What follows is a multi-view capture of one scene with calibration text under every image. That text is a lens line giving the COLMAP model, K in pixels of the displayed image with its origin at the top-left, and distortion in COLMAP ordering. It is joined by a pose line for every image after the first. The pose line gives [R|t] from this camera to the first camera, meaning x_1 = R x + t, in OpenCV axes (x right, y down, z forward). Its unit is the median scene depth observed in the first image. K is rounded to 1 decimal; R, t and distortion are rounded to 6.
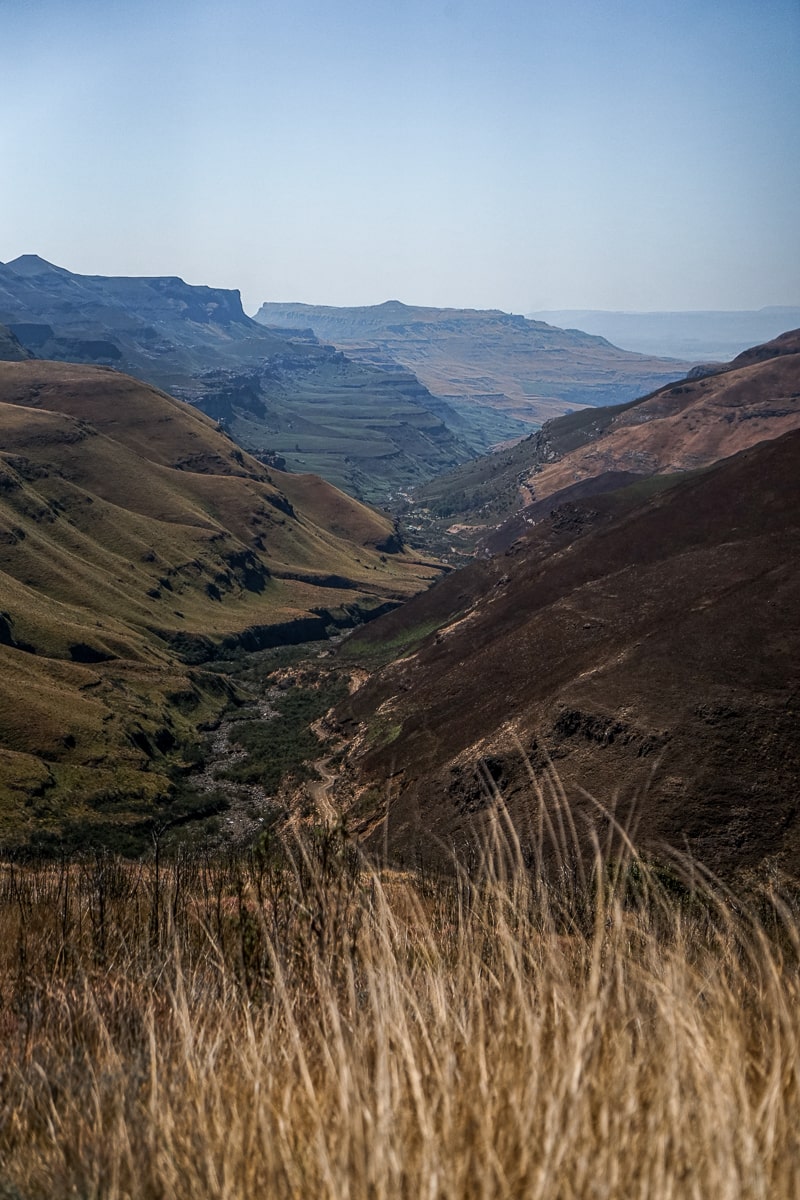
lens RADIAL K [[1920.2, 0, 400.0], [0, 1920.2, 600.0], [0, 0, 1]] dist [0.011110, 0.066420]
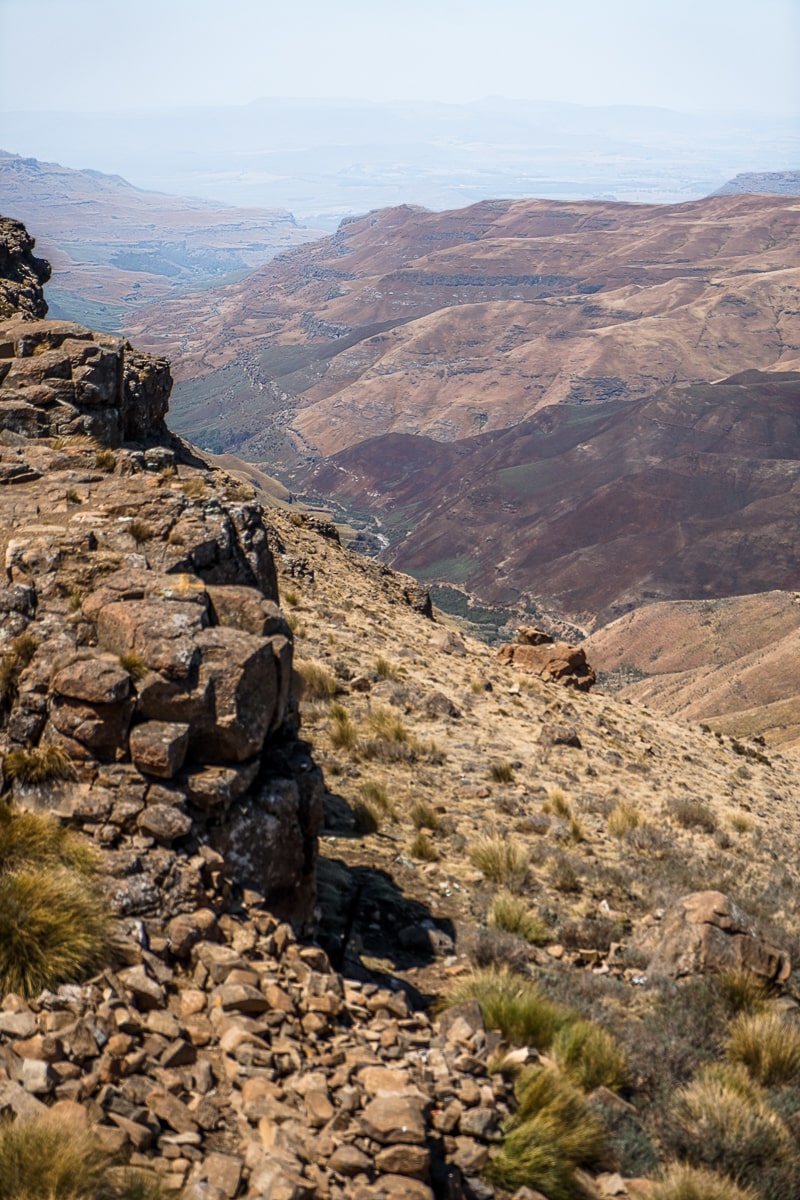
lens RADIAL K [[2445.9, 0, 440.7], [0, 2445.9, 598.9], [0, 0, 1]] dist [-0.000031, -0.137172]
pose [[0.964205, -0.064938, 0.257082, -0.279858], [0.049911, 0.996665, 0.064559, -0.048119], [-0.260417, -0.049417, 0.964231, -0.664002]]
